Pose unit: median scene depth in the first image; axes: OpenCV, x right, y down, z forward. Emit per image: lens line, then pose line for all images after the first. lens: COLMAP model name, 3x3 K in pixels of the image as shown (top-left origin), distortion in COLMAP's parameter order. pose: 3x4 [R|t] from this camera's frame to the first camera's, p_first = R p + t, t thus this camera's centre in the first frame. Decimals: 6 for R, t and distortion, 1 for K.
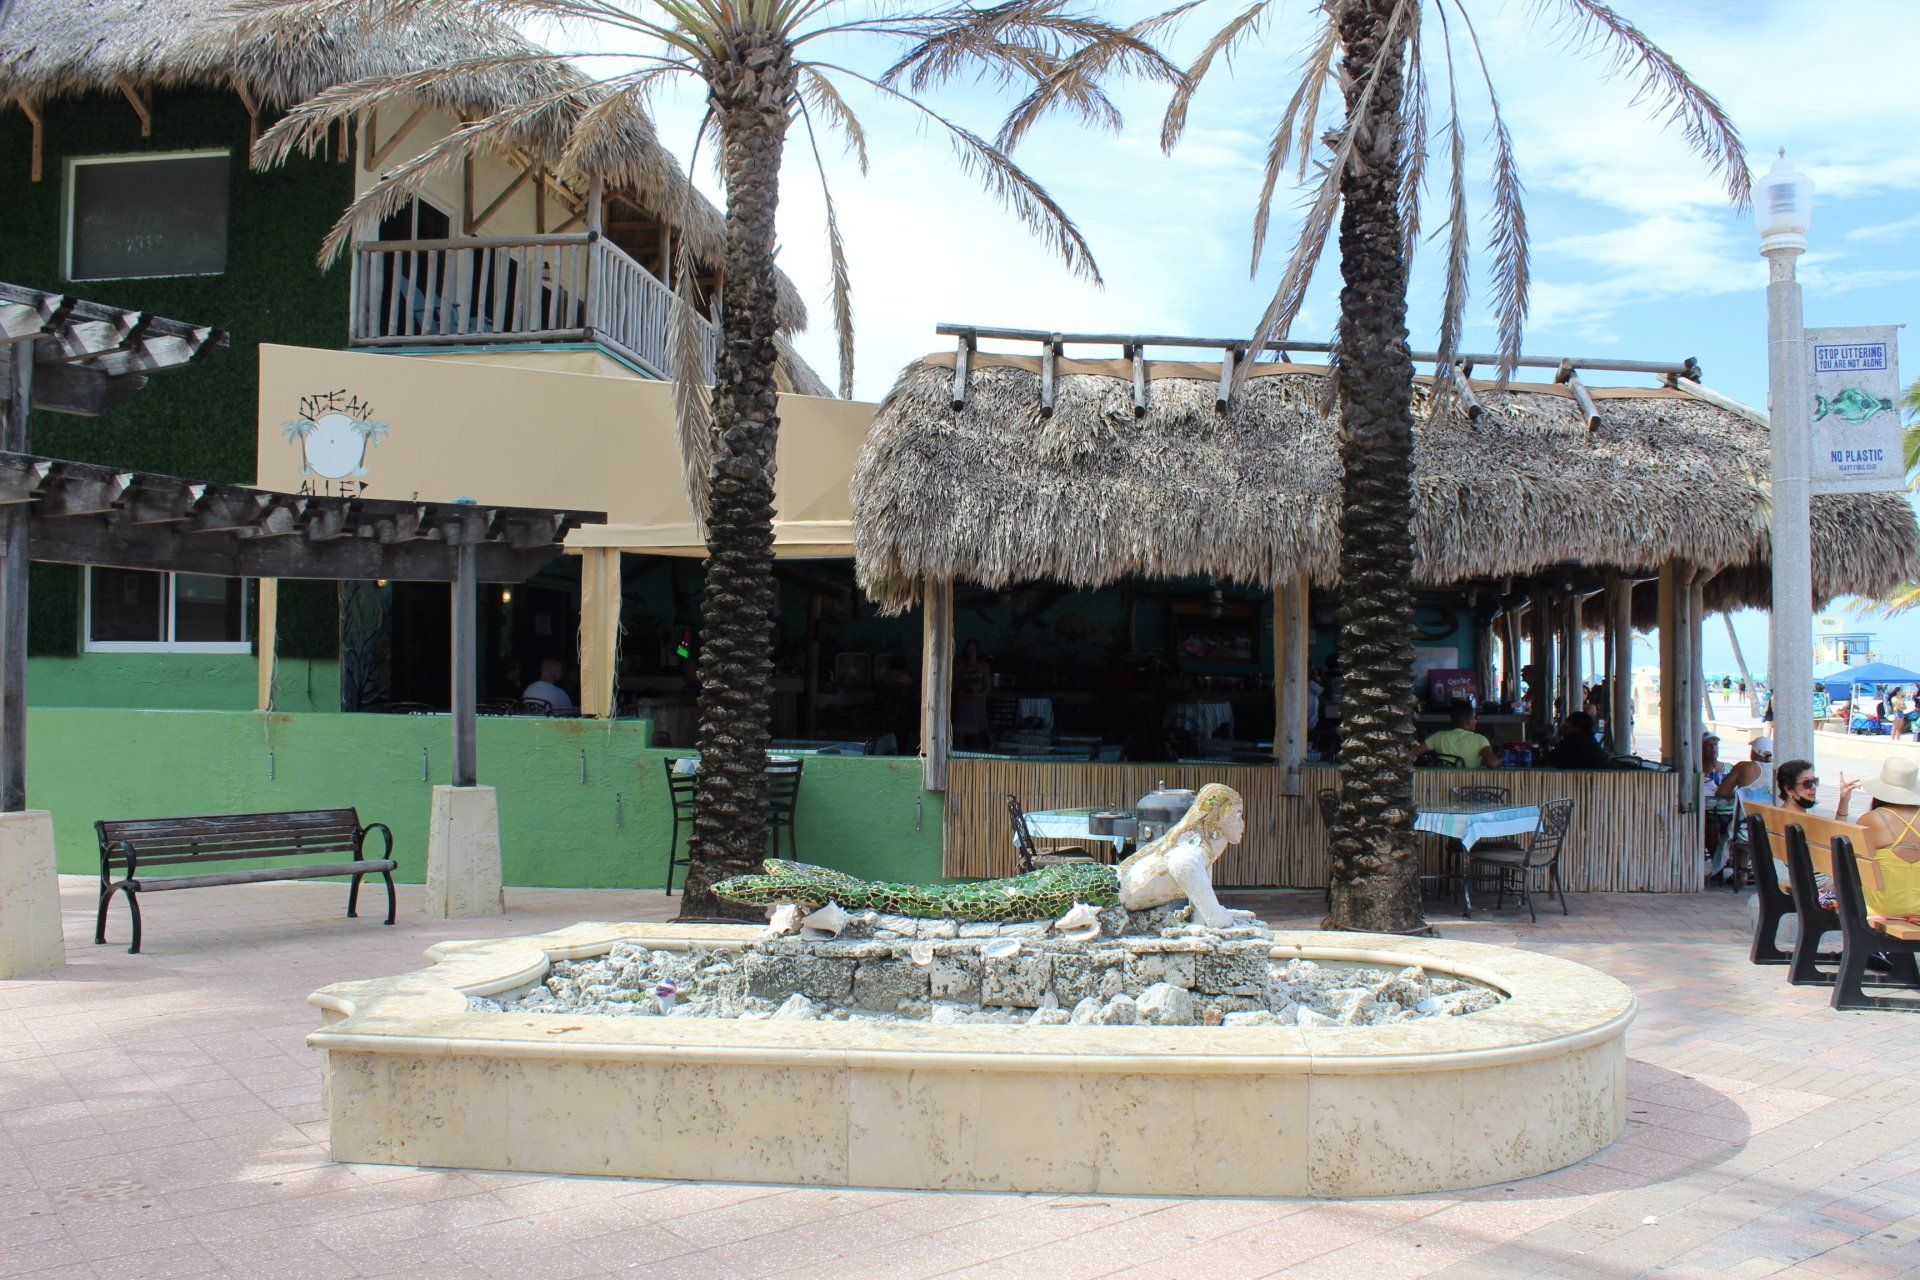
lens RADIAL K [[1571.3, 0, 960.0], [0, 1571.3, 640.0], [0, 0, 1]] dist [-0.204237, 0.230805]
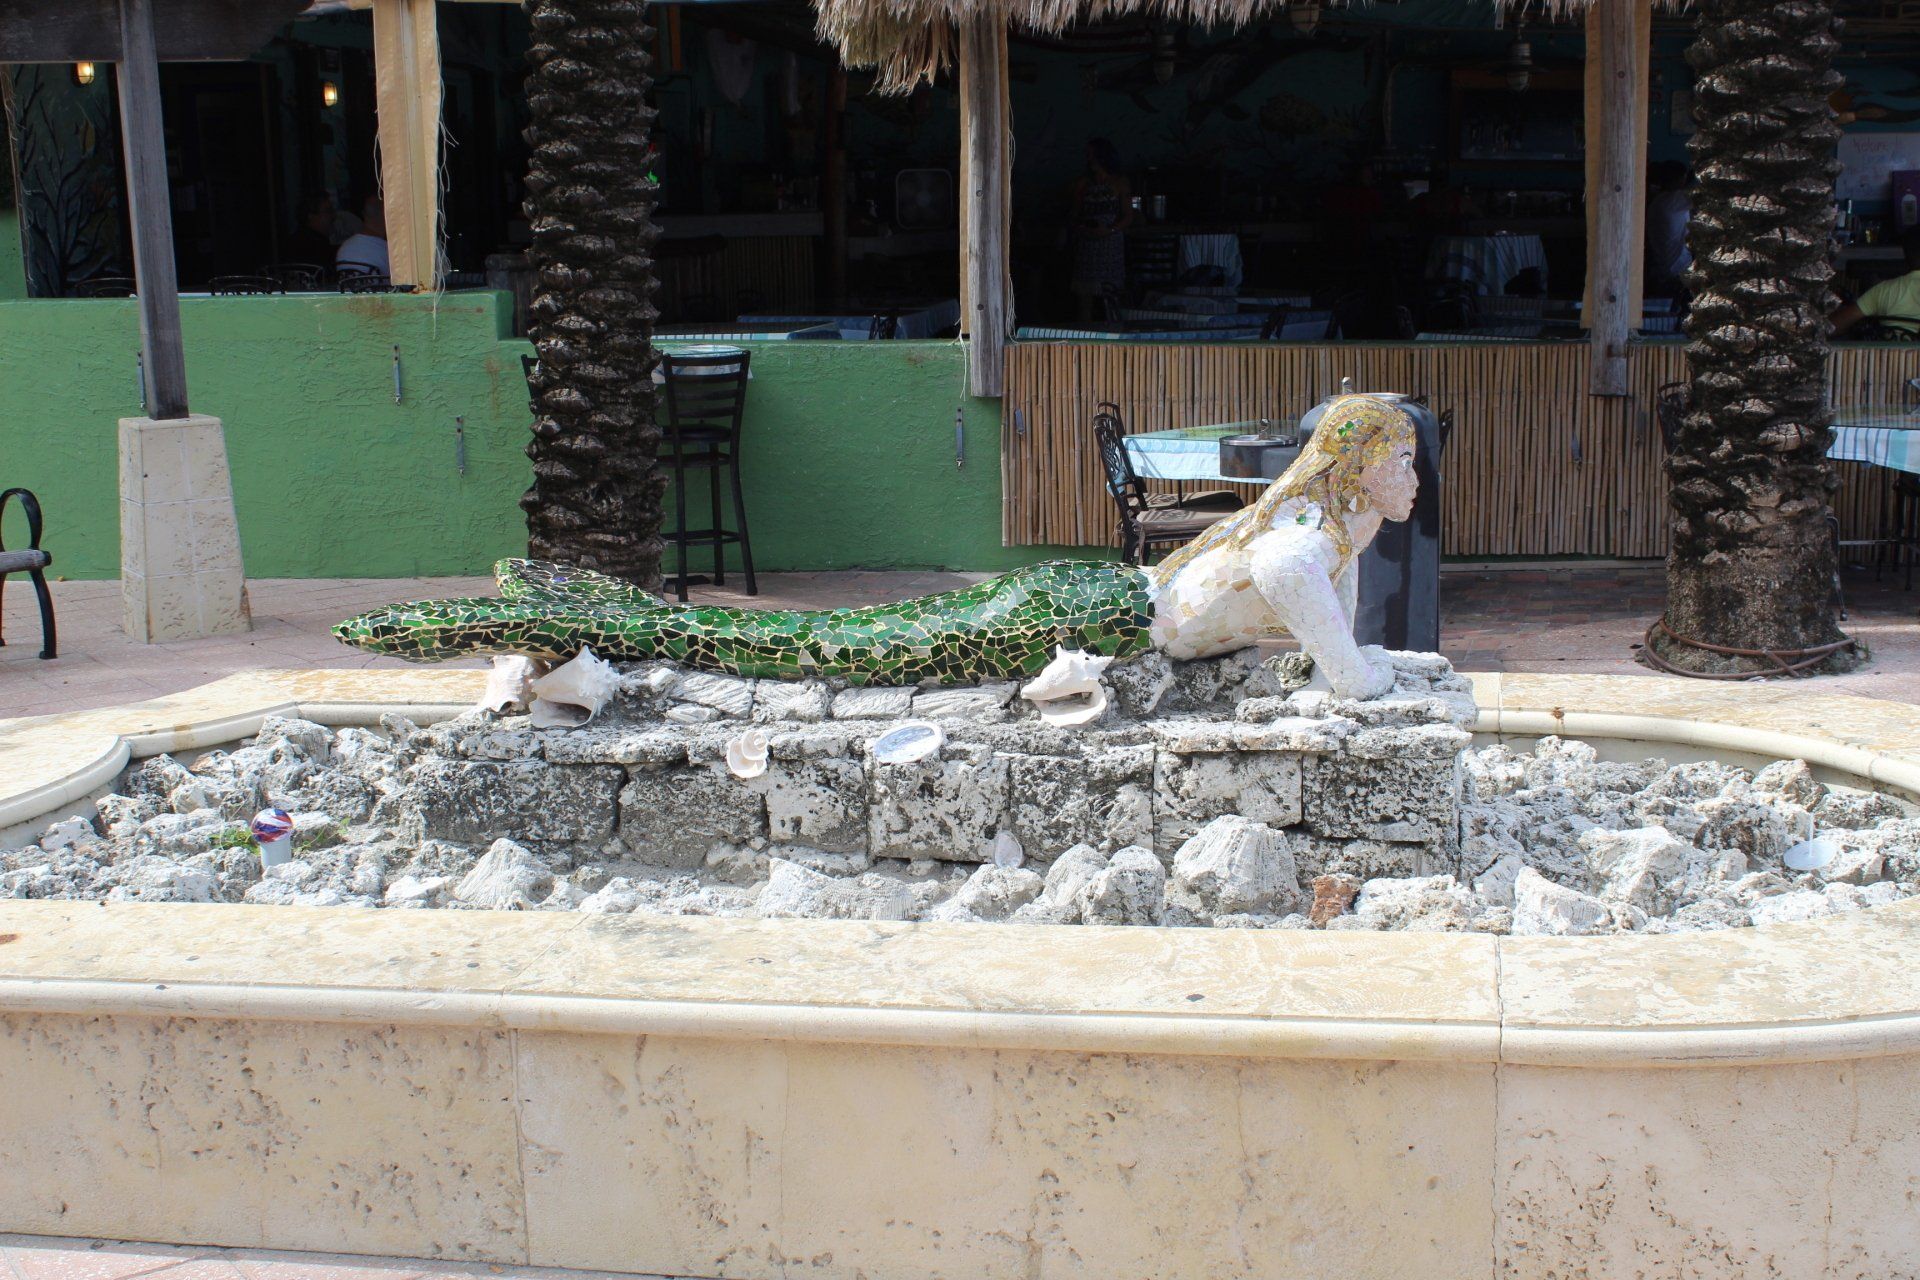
lens RADIAL K [[2330.6, 0, 960.0], [0, 2330.6, 640.0], [0, 0, 1]] dist [-0.093233, 0.121491]
pose [[0.995542, -0.014320, -0.093225, 0.069334], [0.033102, 0.978582, 0.203179, 0.010826], [0.088319, -0.205359, 0.974693, 0.181373]]
